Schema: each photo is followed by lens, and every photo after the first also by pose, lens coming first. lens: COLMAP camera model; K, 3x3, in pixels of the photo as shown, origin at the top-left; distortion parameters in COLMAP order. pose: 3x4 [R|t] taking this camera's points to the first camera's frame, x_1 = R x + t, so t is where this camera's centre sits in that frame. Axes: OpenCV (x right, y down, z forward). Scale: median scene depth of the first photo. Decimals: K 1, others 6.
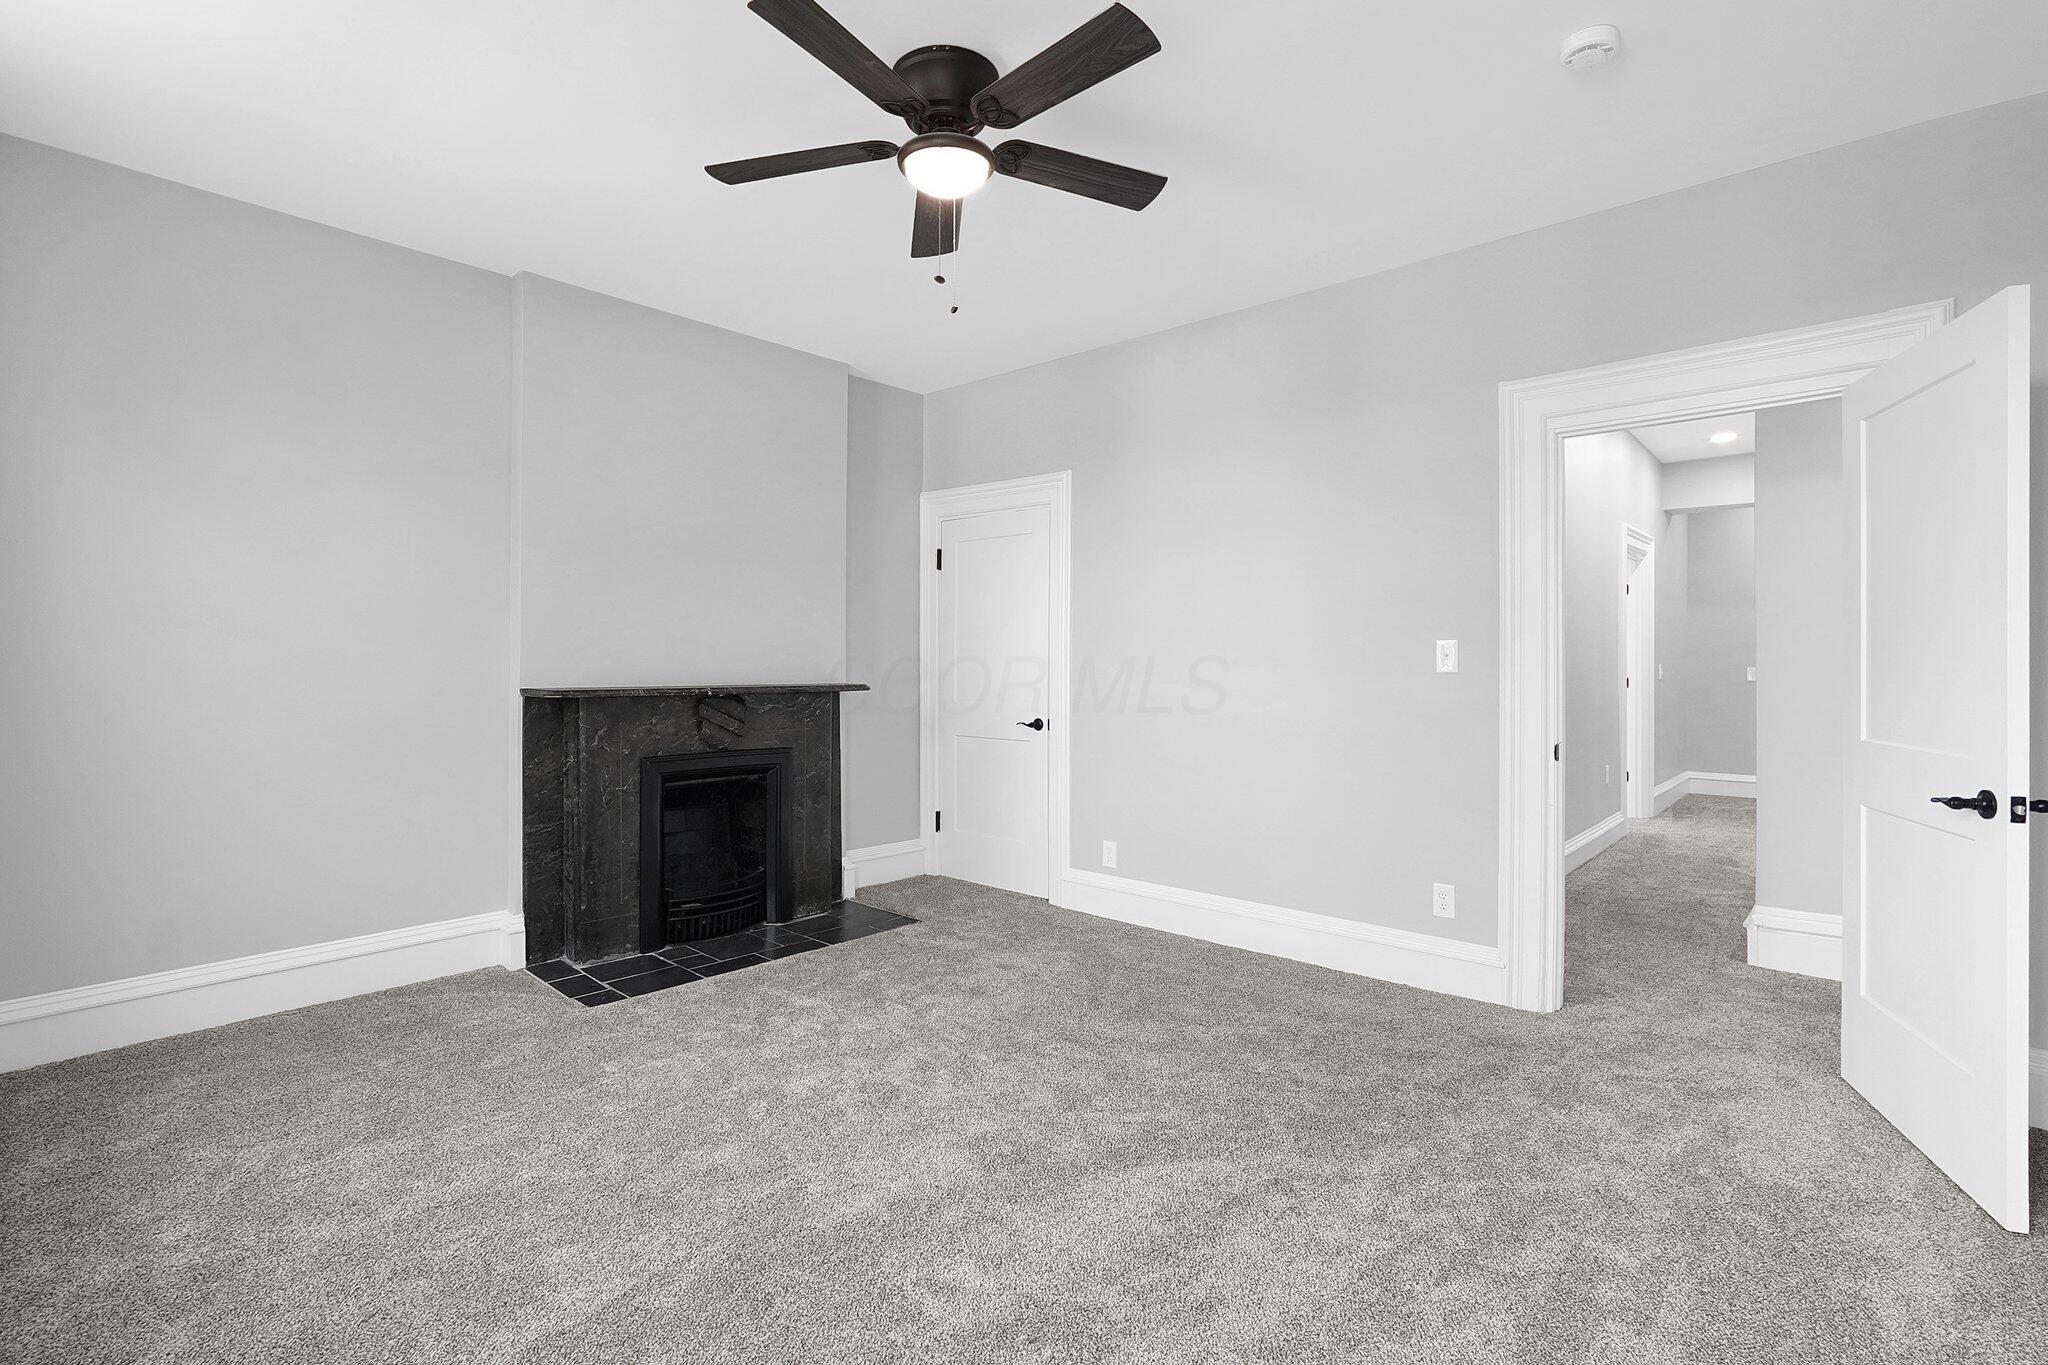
lens RADIAL K [[916.2, 0, 1027.9], [0, 916.2, 670.9], [0, 0, 1]] dist [-0.031798, -0.000023]
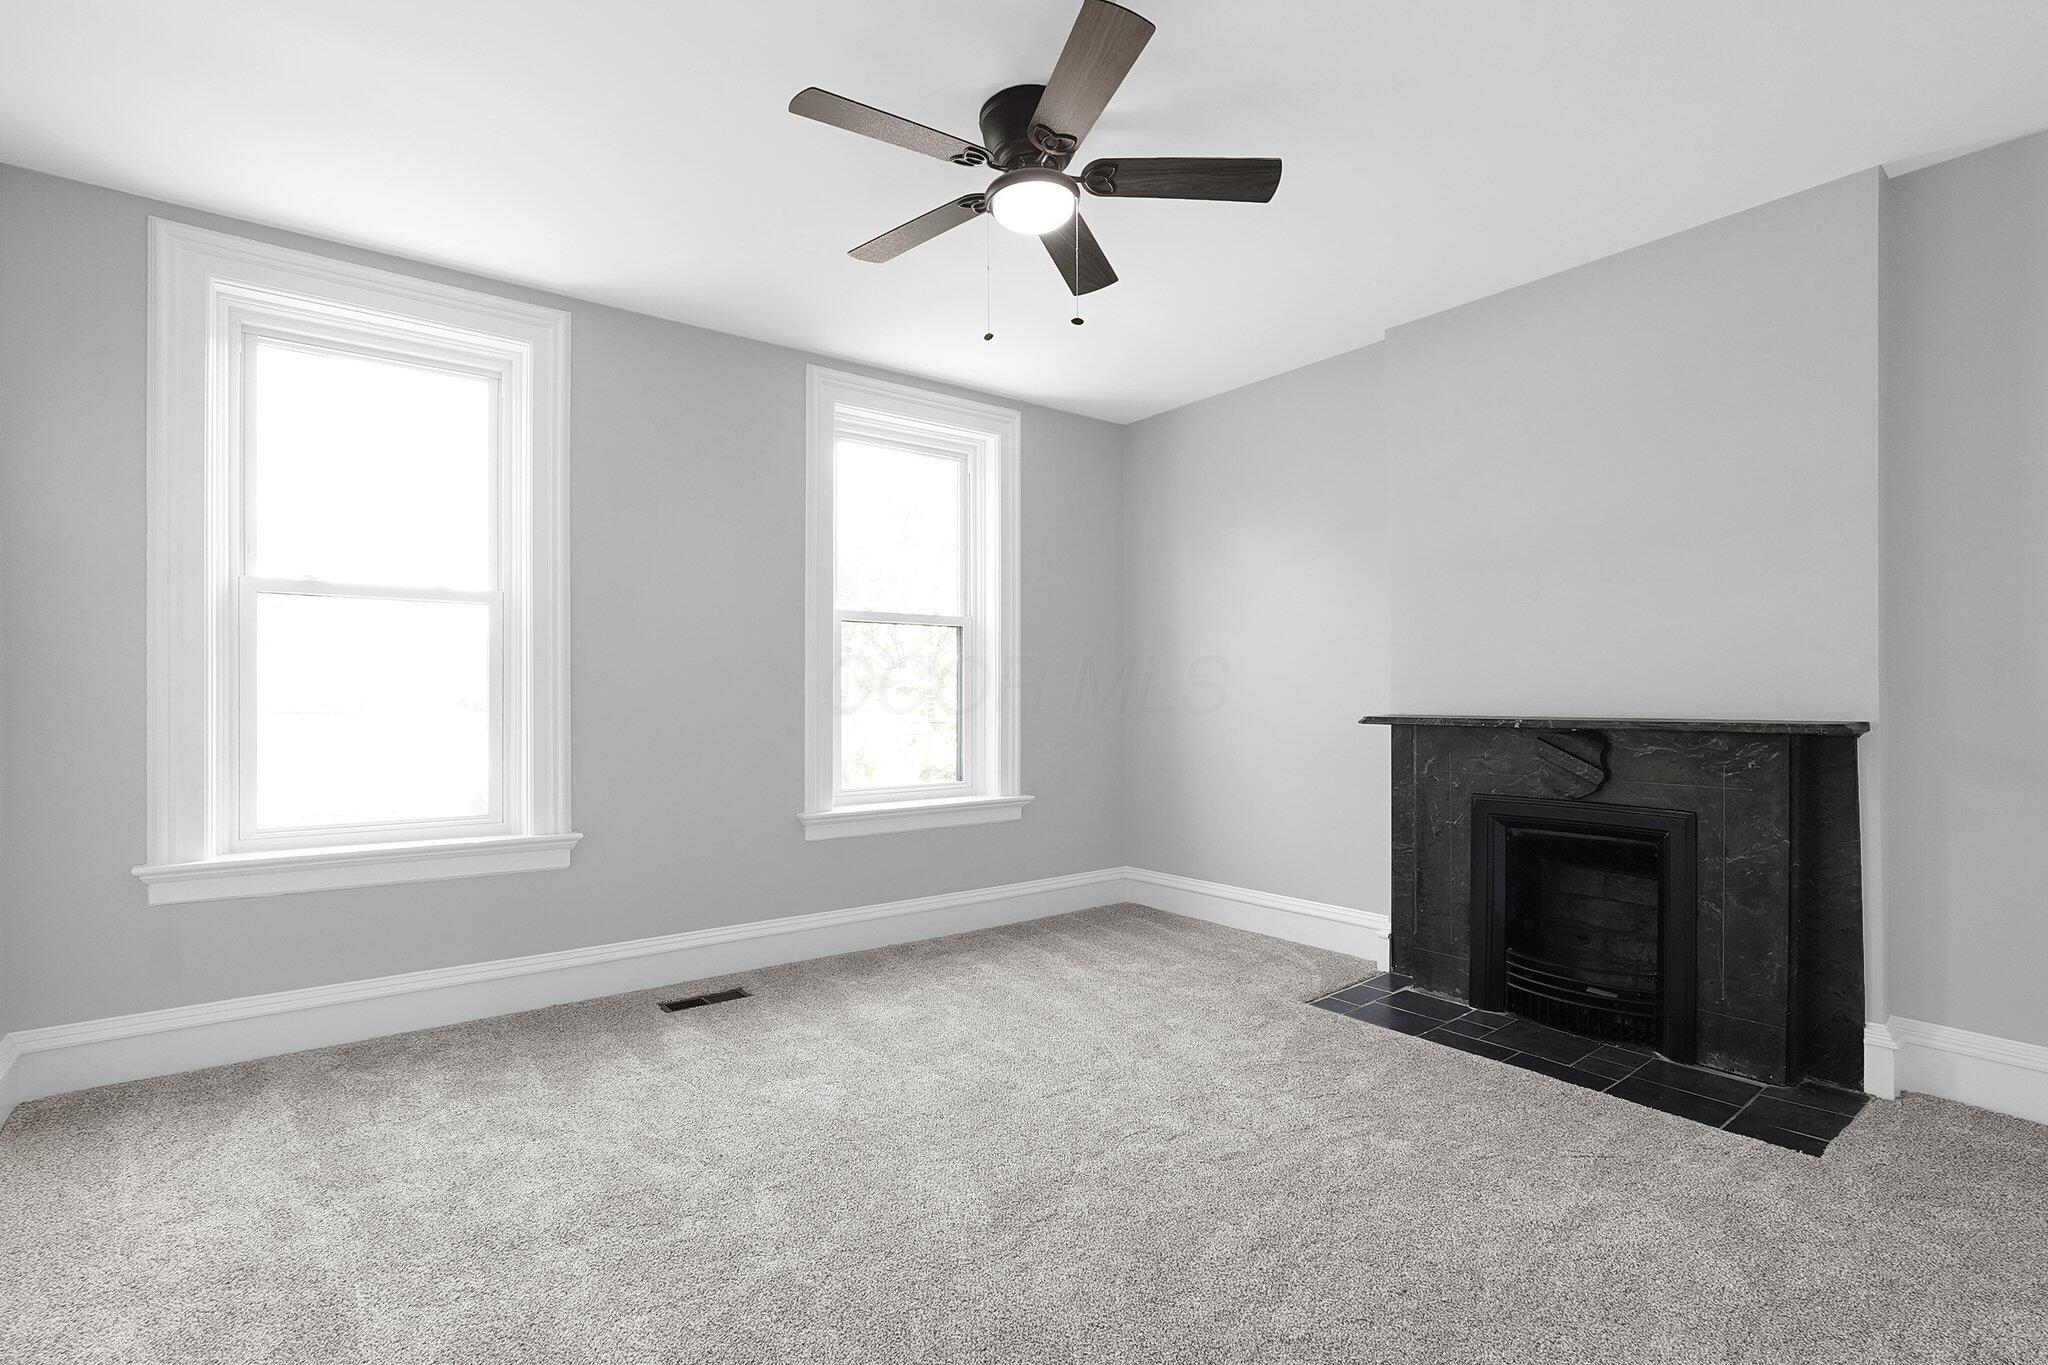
lens RADIAL K [[965.4, 0, 1037.5], [0, 965.4, 706.0], [0, 0, 1]] dist [-0.000578, -0.000104]
pose [[-0.157630, 0.006953, -0.987474, 0.614687], [-0.005372, 0.999954, 0.007899, 0.001409], [0.987484, 0.006550, -0.157586, 0.723044]]
